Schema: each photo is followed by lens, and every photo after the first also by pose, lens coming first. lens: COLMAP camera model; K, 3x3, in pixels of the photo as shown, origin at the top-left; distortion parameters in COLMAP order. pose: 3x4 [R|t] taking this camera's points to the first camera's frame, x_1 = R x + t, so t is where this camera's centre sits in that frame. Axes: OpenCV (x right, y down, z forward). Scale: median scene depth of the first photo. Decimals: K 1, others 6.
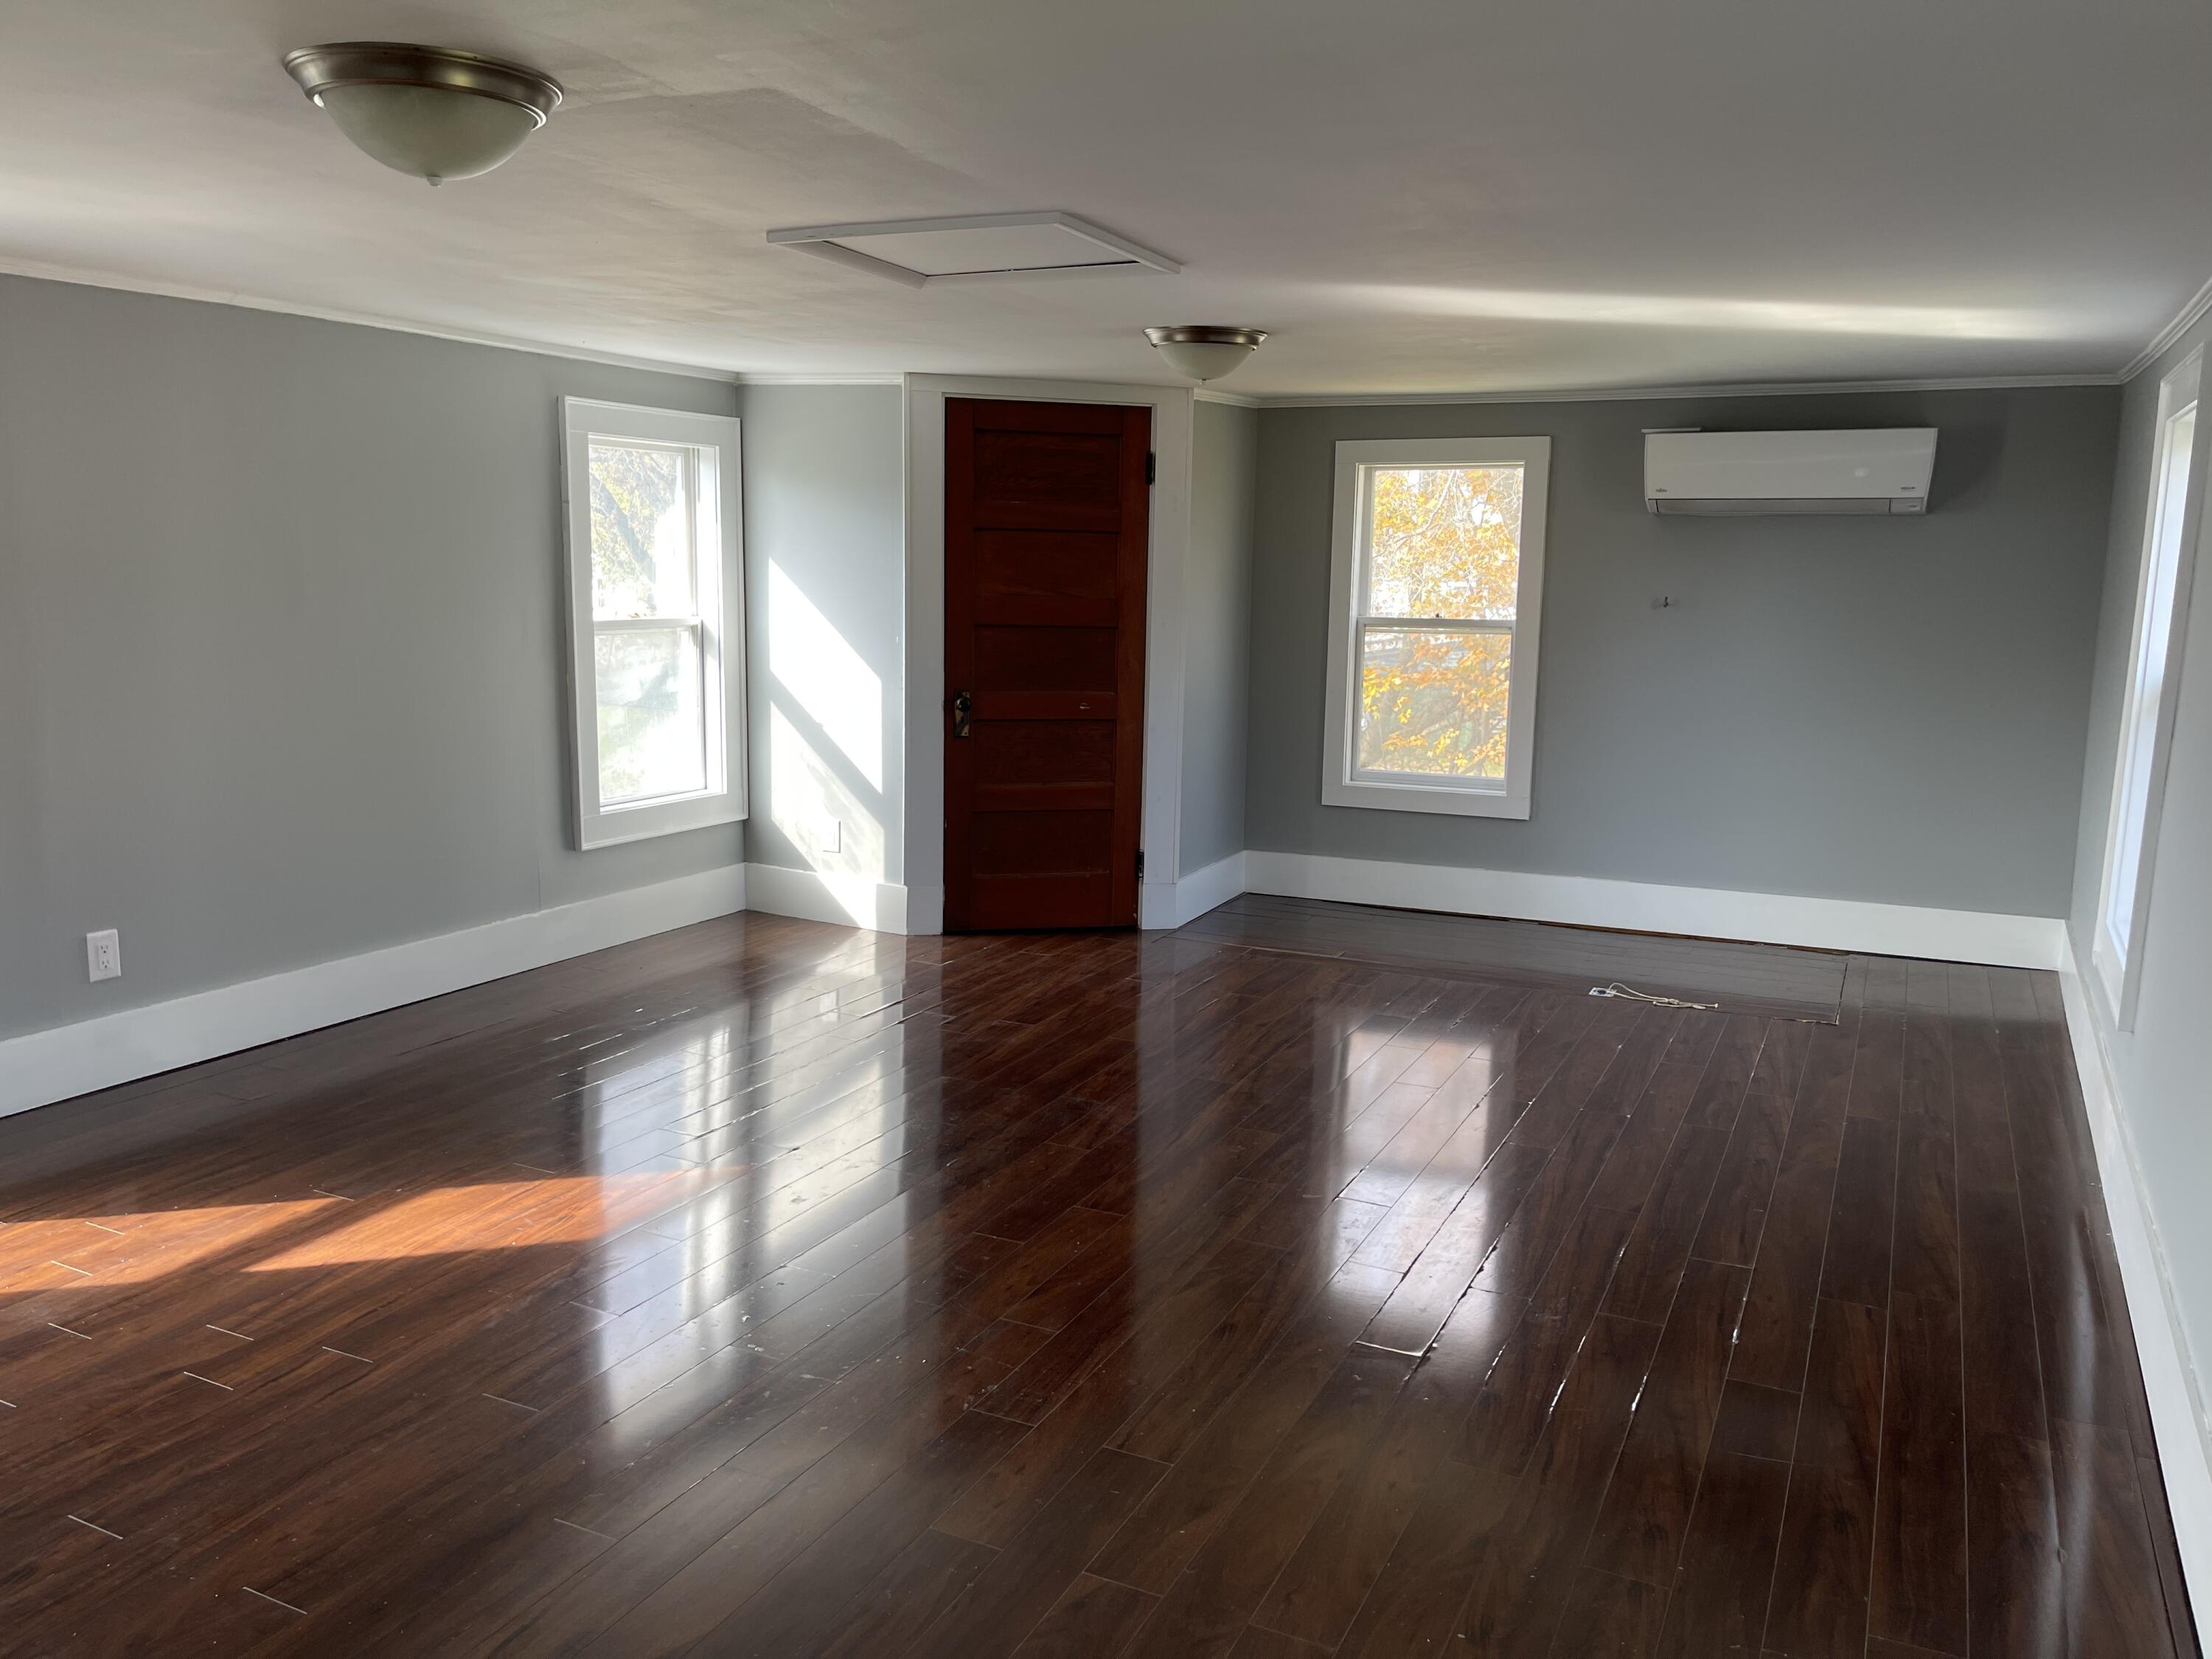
lens RADIAL K [[1686.2, 0, 1134.7], [0, 1686.2, 809.3], [0, 0, 1]] dist [0.049419, -0.060886]
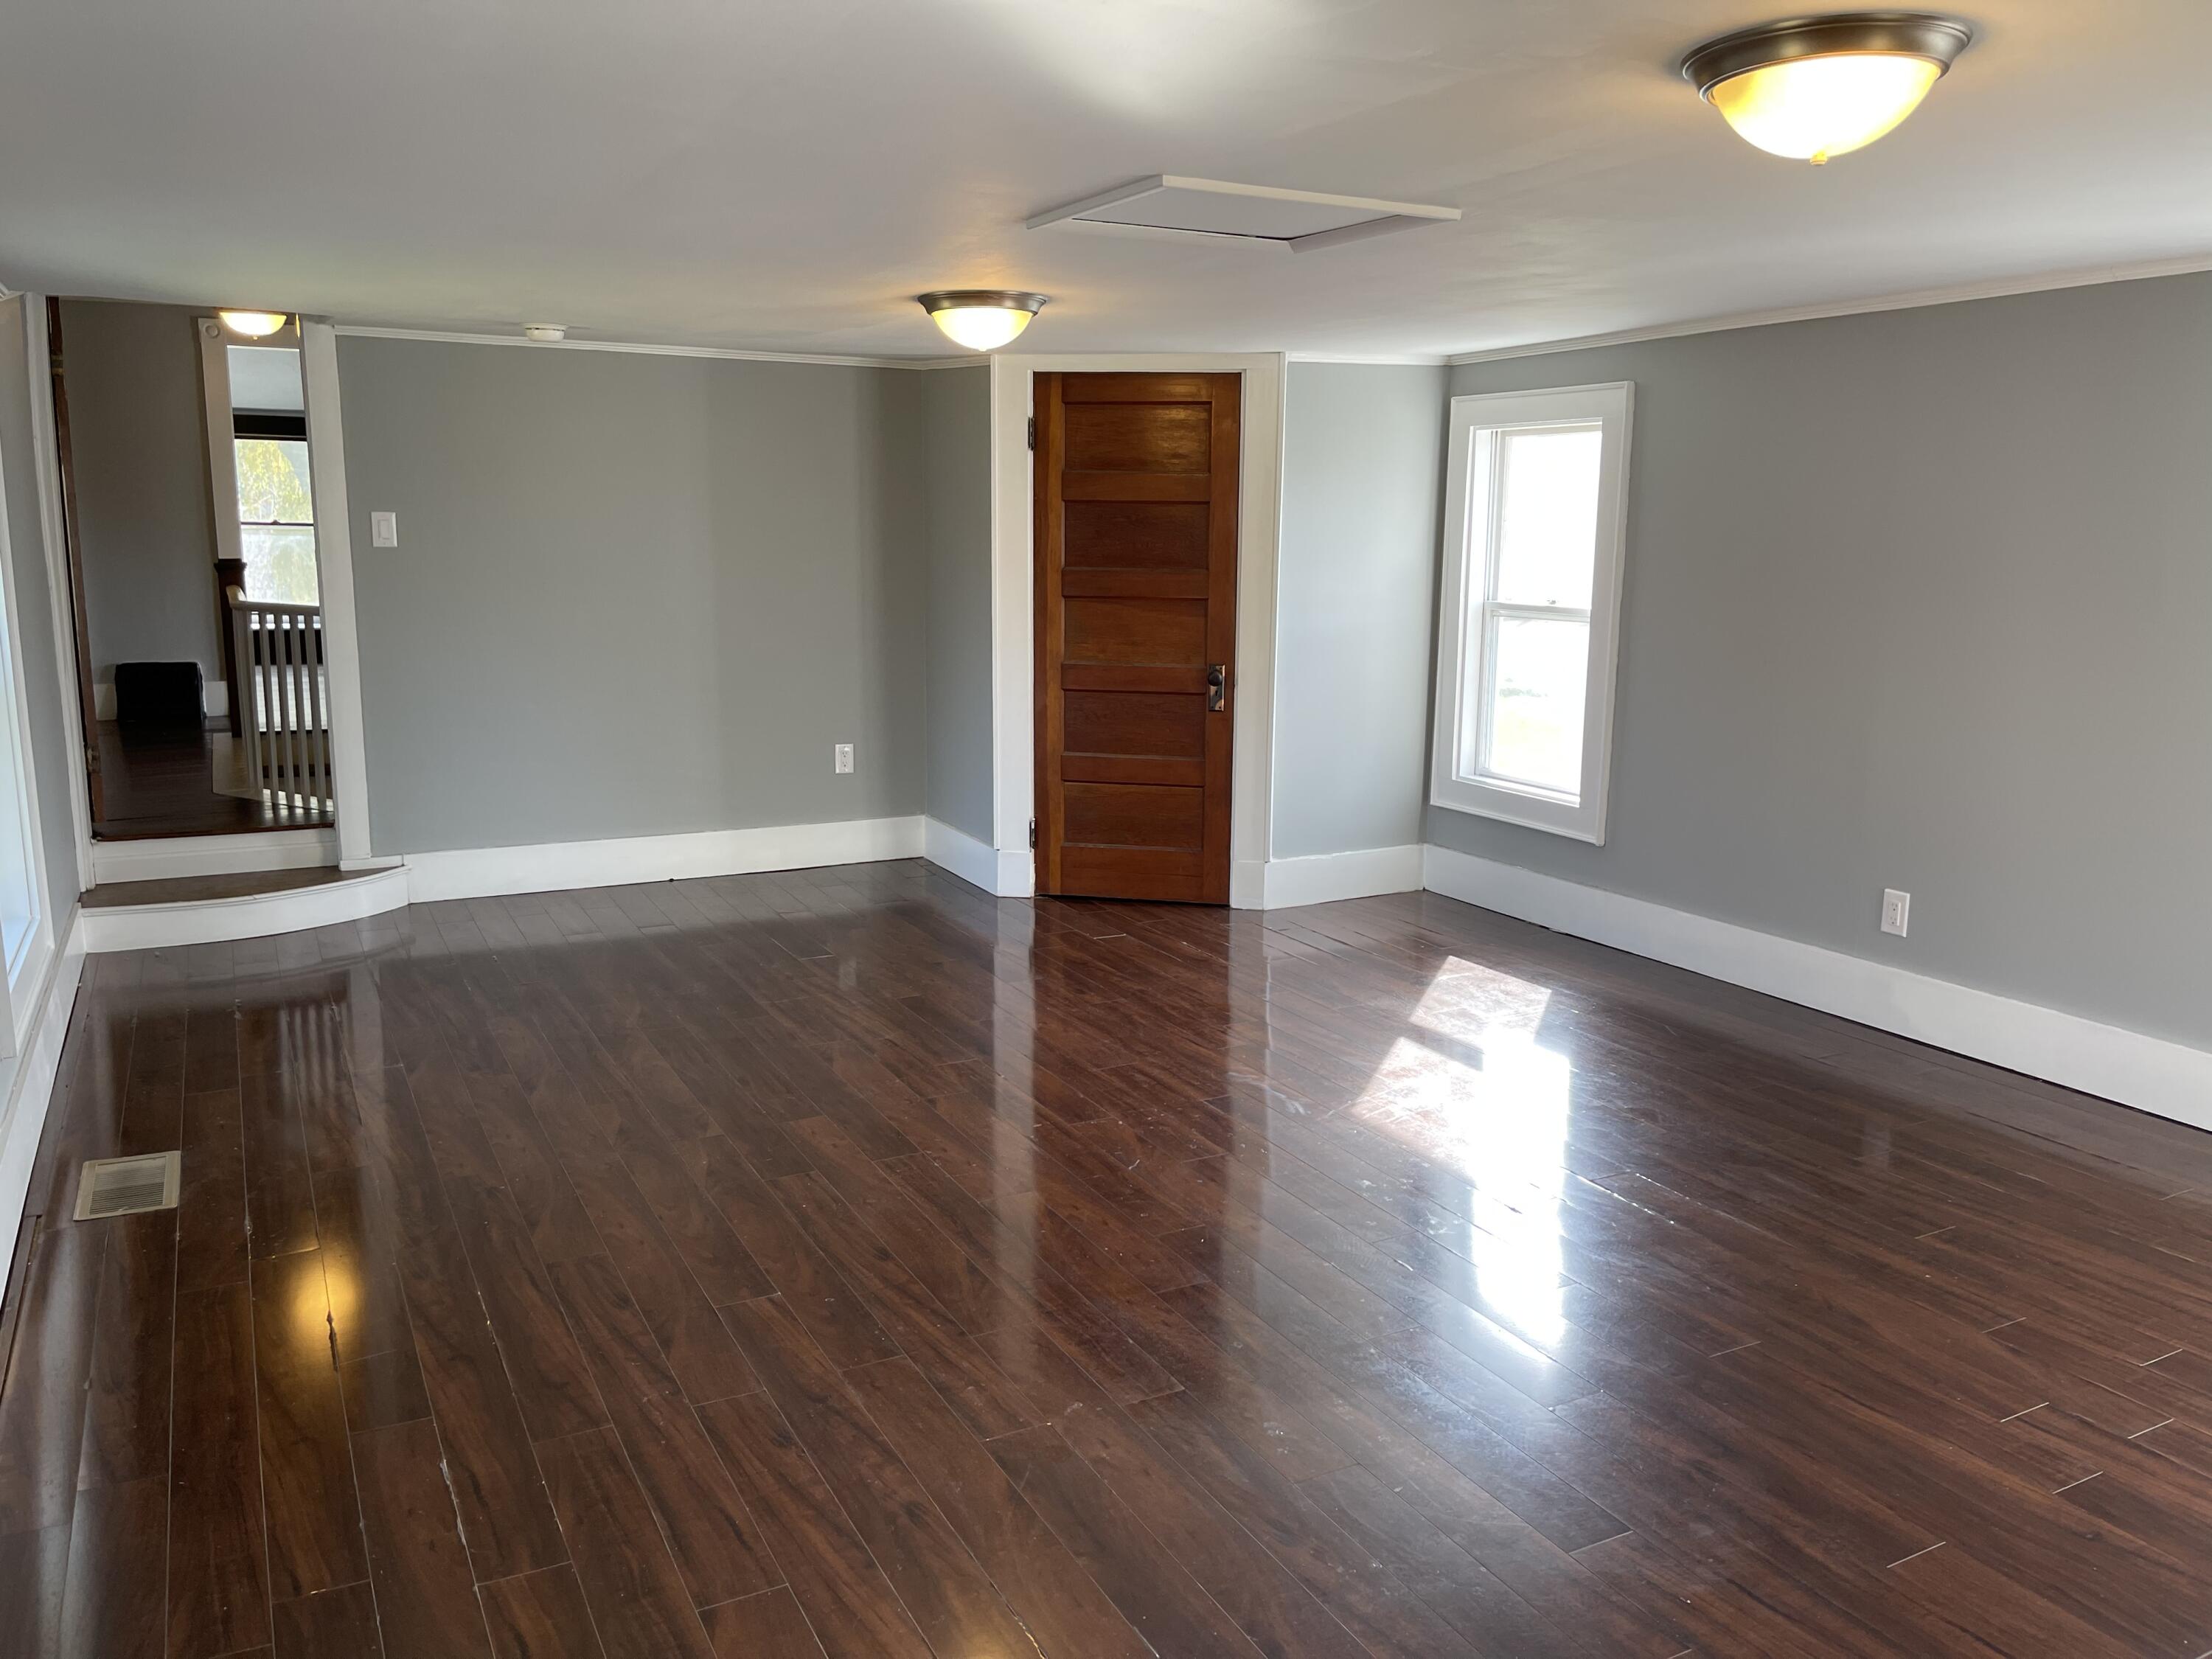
lens RADIAL K [[1686.2, 0, 1113.3], [0, 1686.2, 821.7], [0, 0, 1]] dist [0.049419, -0.060886]
pose [[-0.606012, 0.116401, -0.786893, 0.599901], [-0.136238, 0.959431, 0.246845, -0.185121], [0.783702, 0.256795, -0.565568, 1.276102]]
